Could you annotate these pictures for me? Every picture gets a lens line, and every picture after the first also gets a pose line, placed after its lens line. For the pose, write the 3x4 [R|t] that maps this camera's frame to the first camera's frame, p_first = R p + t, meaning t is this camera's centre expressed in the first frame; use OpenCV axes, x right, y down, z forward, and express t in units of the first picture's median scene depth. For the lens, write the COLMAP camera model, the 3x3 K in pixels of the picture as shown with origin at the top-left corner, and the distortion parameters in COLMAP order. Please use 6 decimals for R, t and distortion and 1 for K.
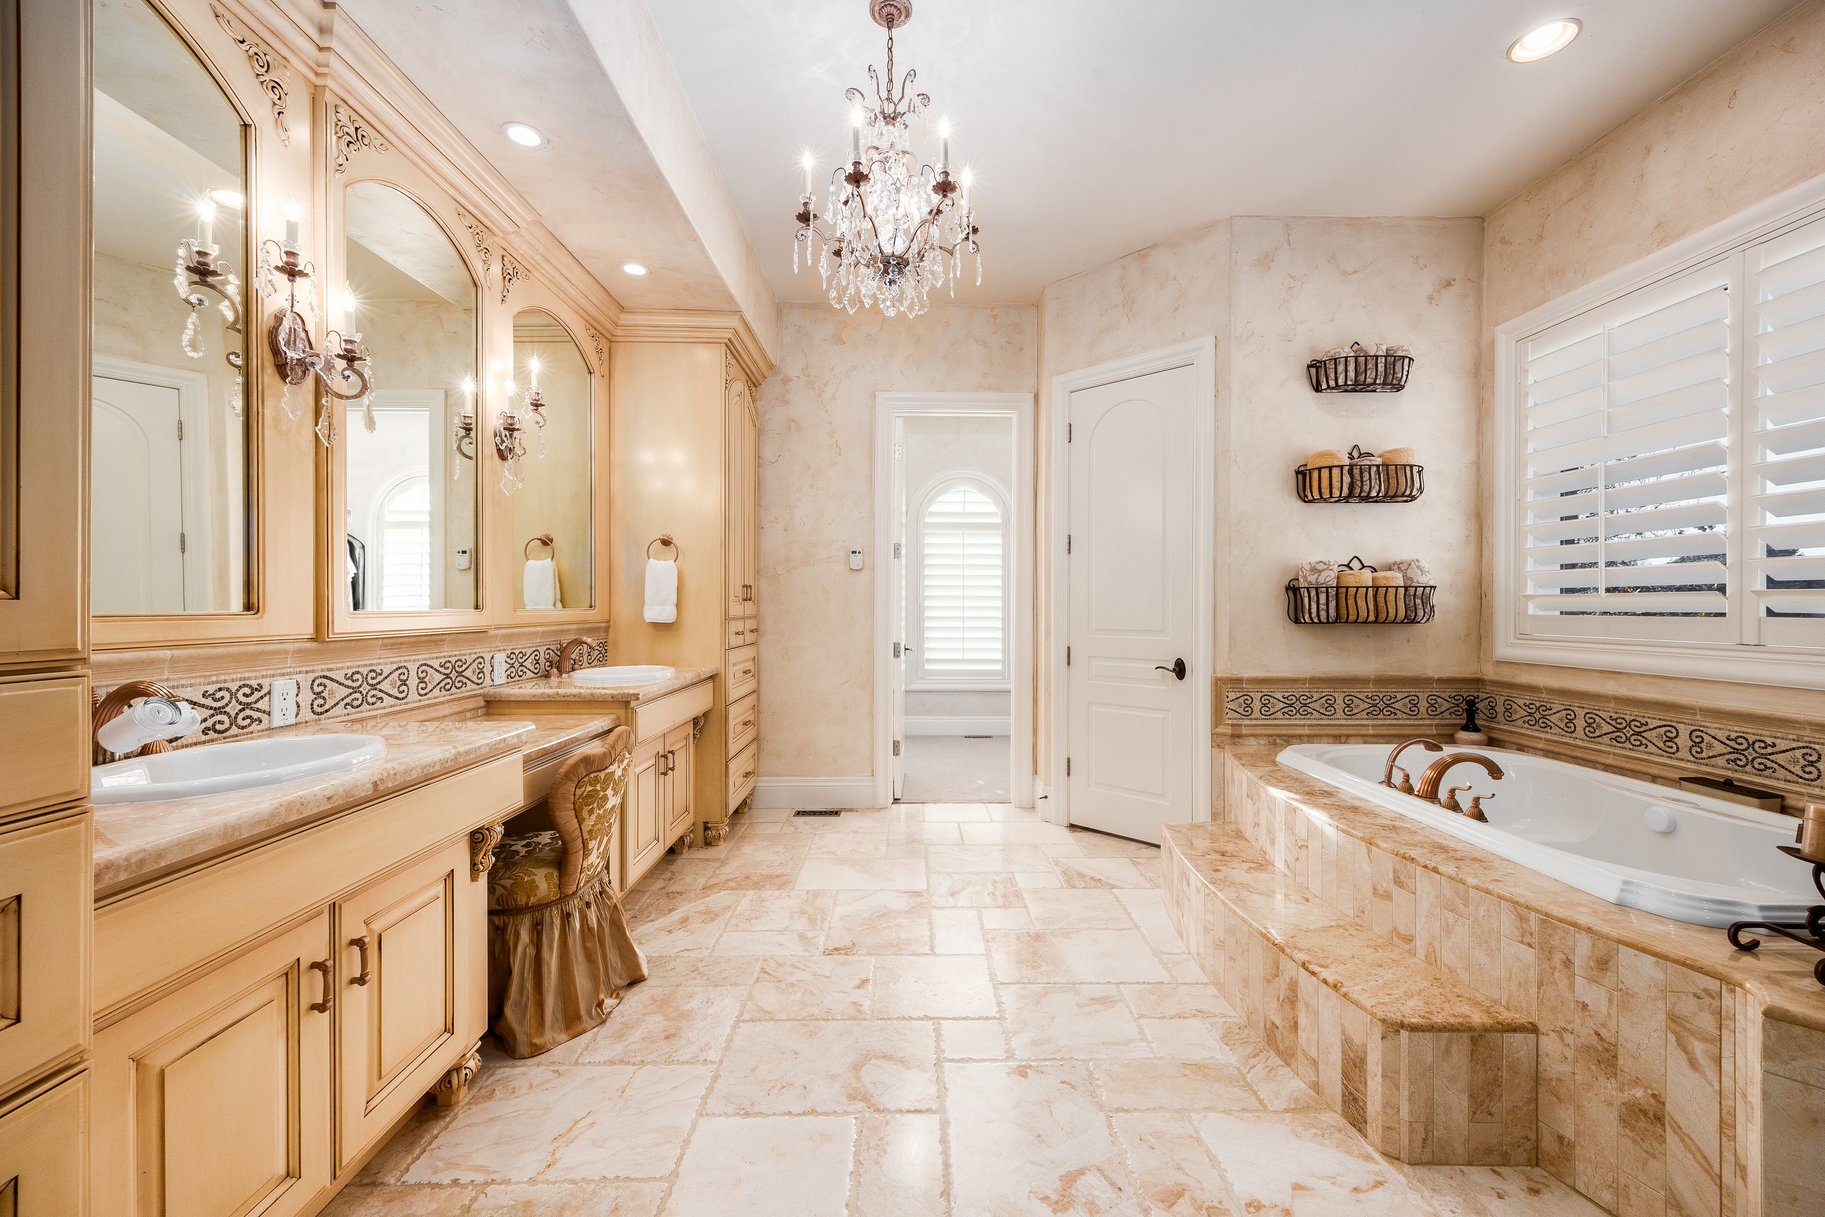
lens RADIAL K [[706.6, 0, 908.4], [0, 706.6, 607.0], [0, 0, 1]] dist [0.000438, 0.000051]
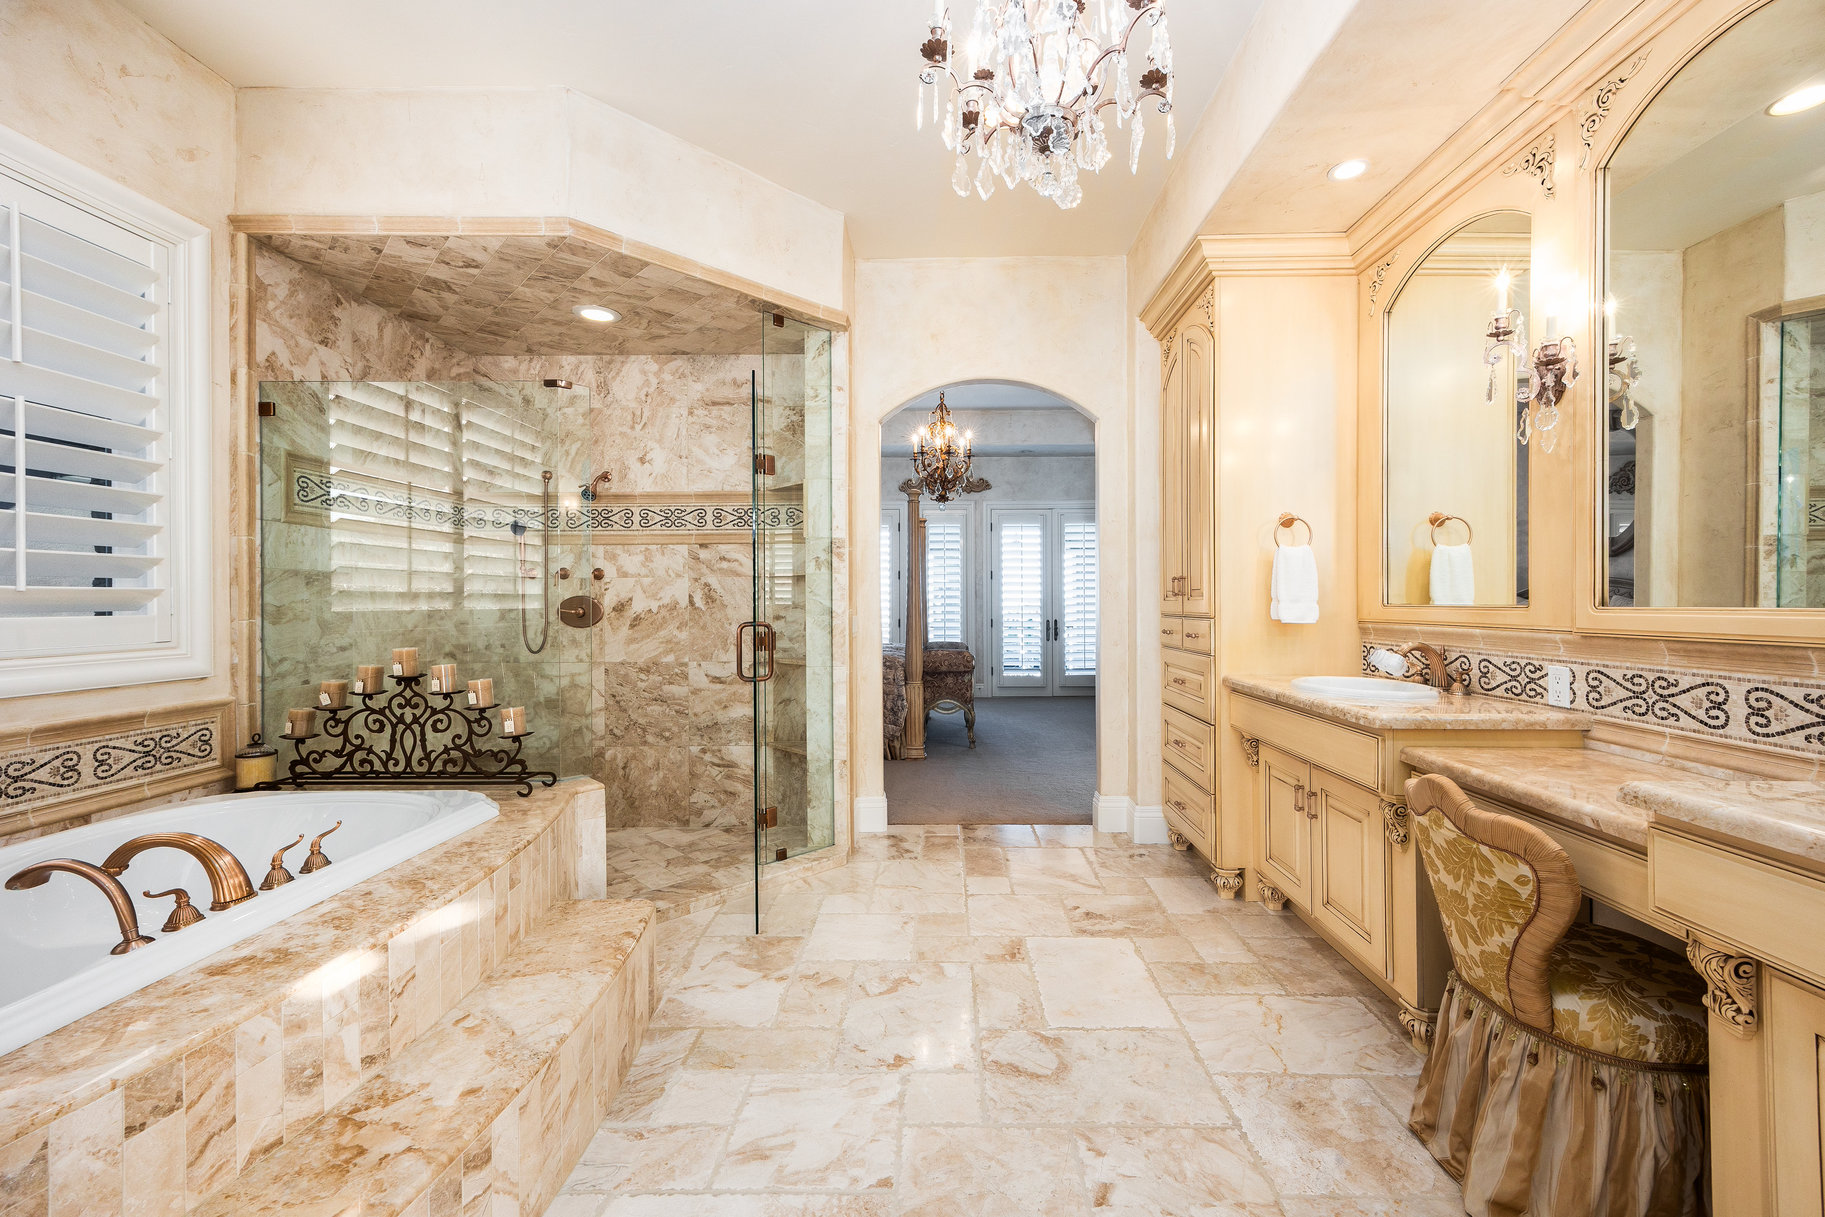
lens RADIAL K [[706.6, 0, 925.2], [0, 706.6, 605.1], [0, 0, 1]] dist [0.000438, 0.000051]
pose [[-0.999712, 0.002875, 0.023815, 0.091528], [0.003064, 0.999964, 0.007887, -0.005468], [-0.023791, 0.007958, -0.999685, 1.896305]]
